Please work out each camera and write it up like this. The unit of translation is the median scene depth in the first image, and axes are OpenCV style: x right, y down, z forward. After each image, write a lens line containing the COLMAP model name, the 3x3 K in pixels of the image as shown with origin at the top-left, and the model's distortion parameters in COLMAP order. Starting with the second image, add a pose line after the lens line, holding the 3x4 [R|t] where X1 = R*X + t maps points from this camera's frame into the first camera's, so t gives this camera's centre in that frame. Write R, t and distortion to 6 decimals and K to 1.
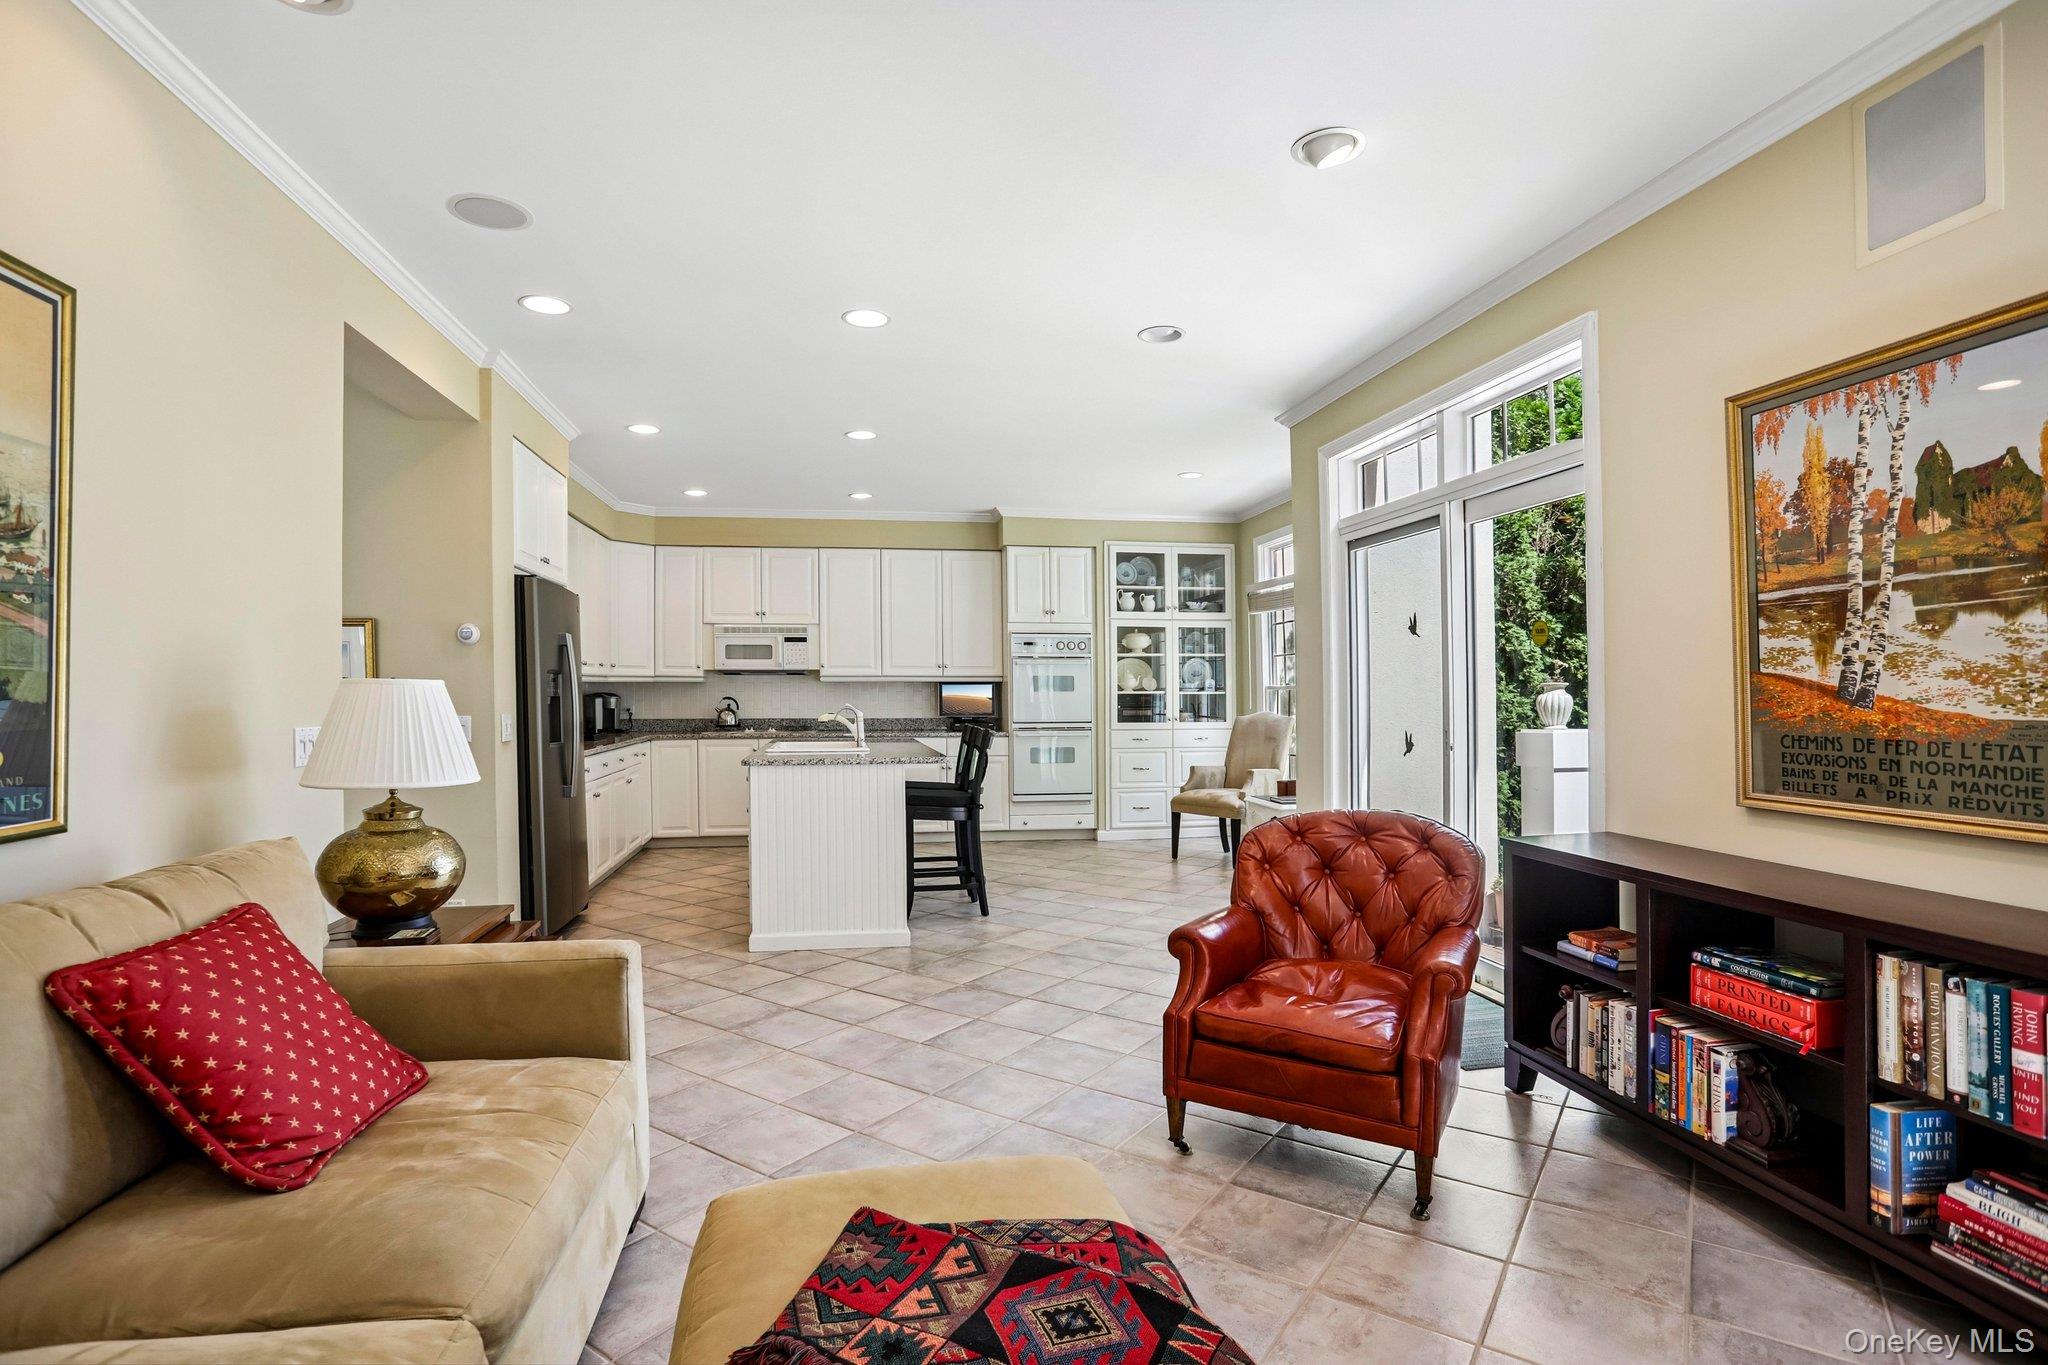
lens RADIAL K [[1006.5, 0, 997.2], [0, 1006.5, 684.7], [0, 0, 1]] dist [-0.060865, 0.026282]
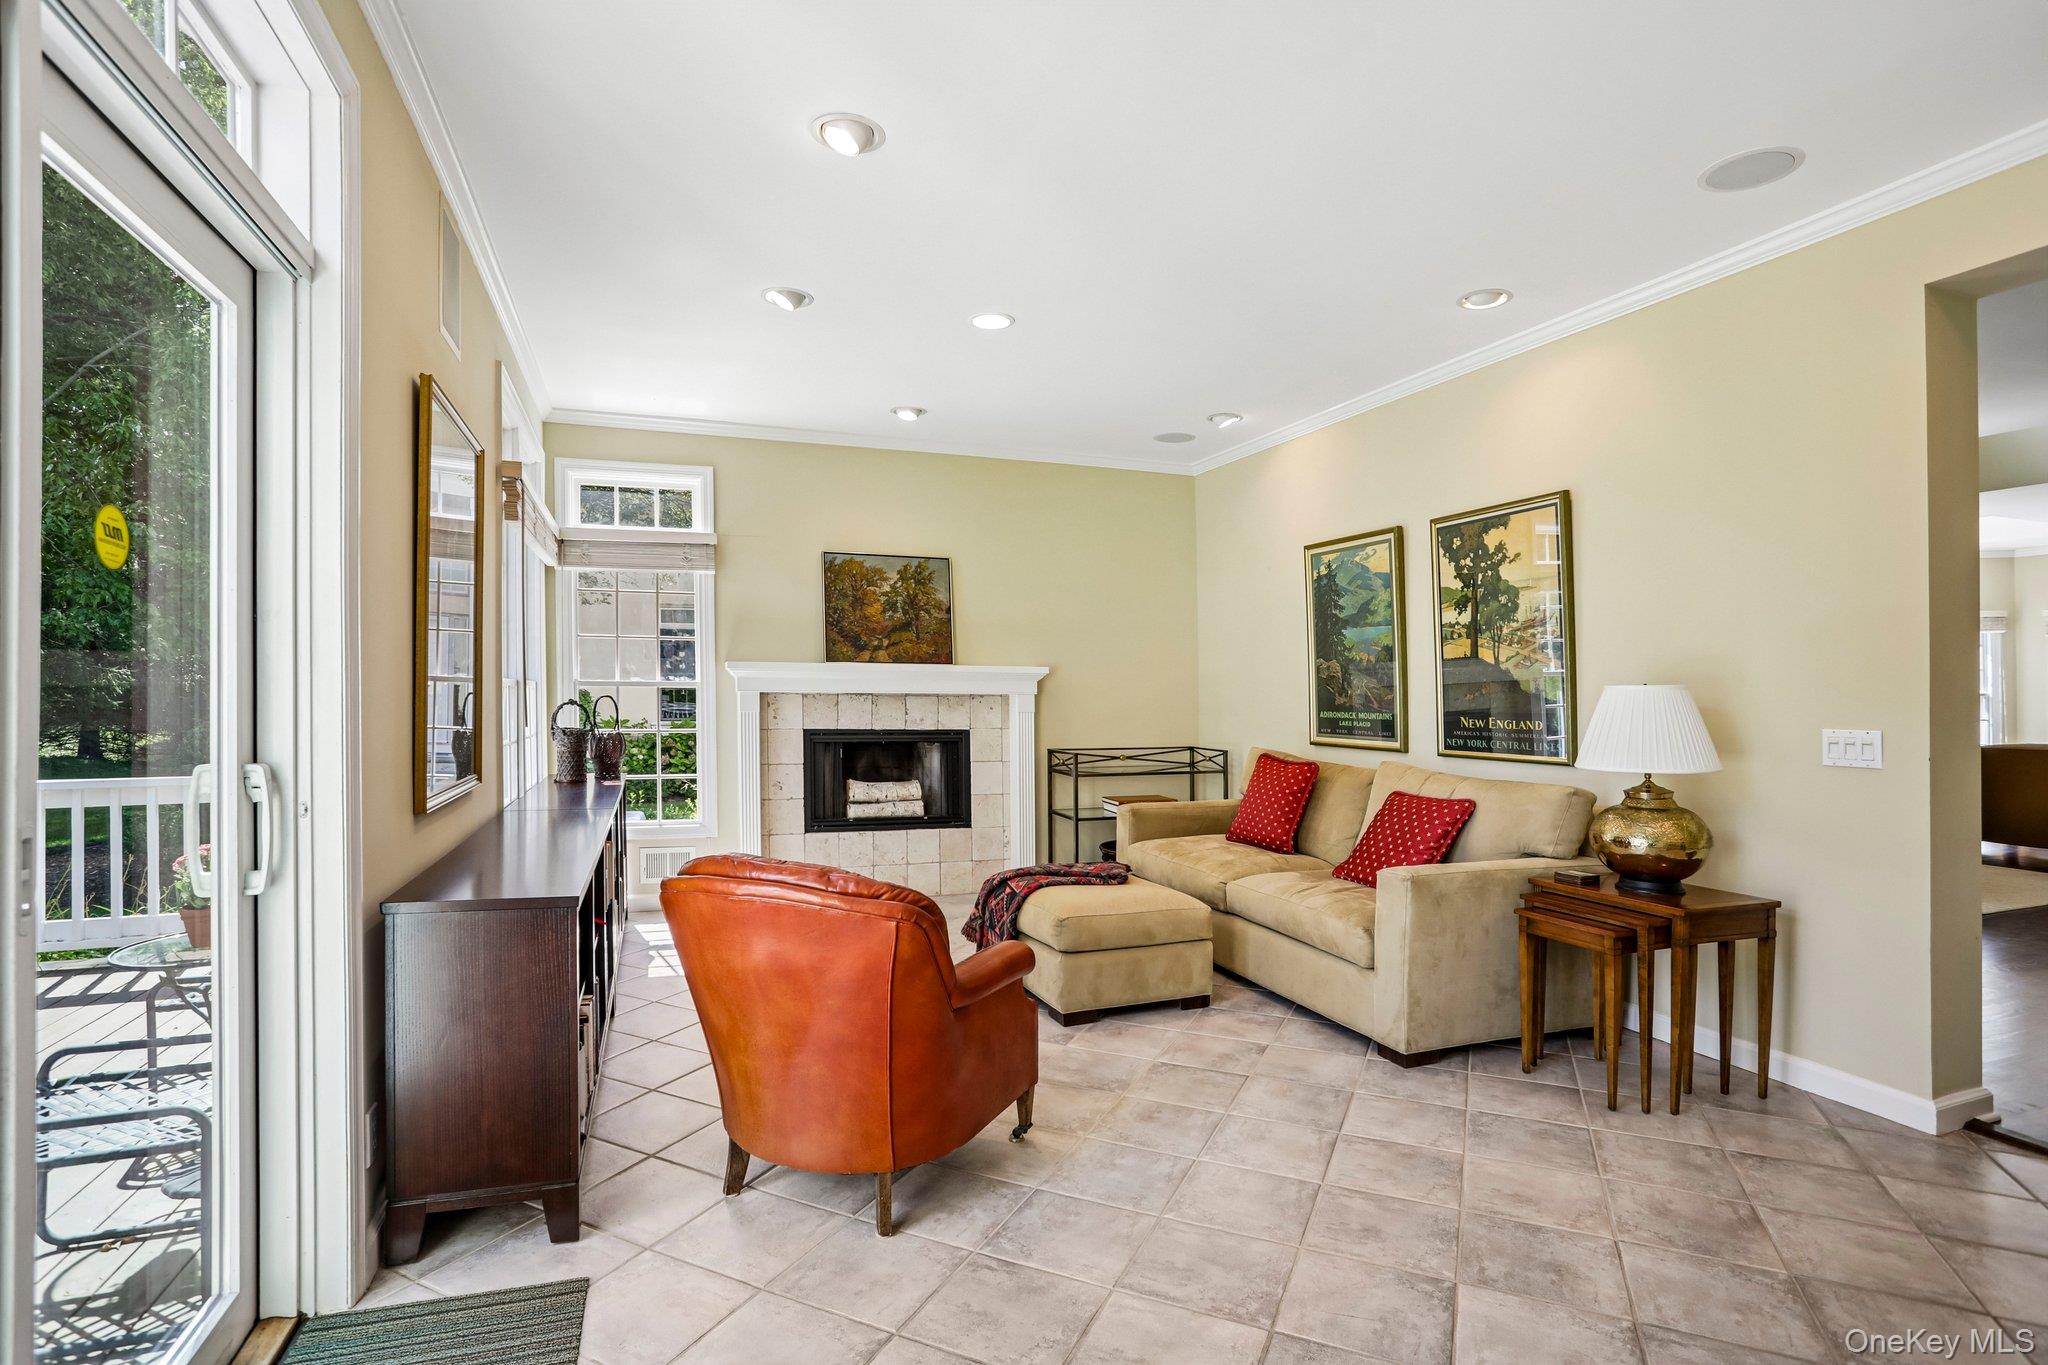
lens RADIAL K [[1006.5, 0, 1007.5], [0, 1006.5, 690.3], [0, 0, 1]] dist [-0.060865, 0.026282]
pose [[-0.982850, -0.002652, -0.184389, 0.125191], [-0.001070, 0.999962, -0.008681, 0.004066], [0.184405, -0.008335, -0.982815, 0.644363]]
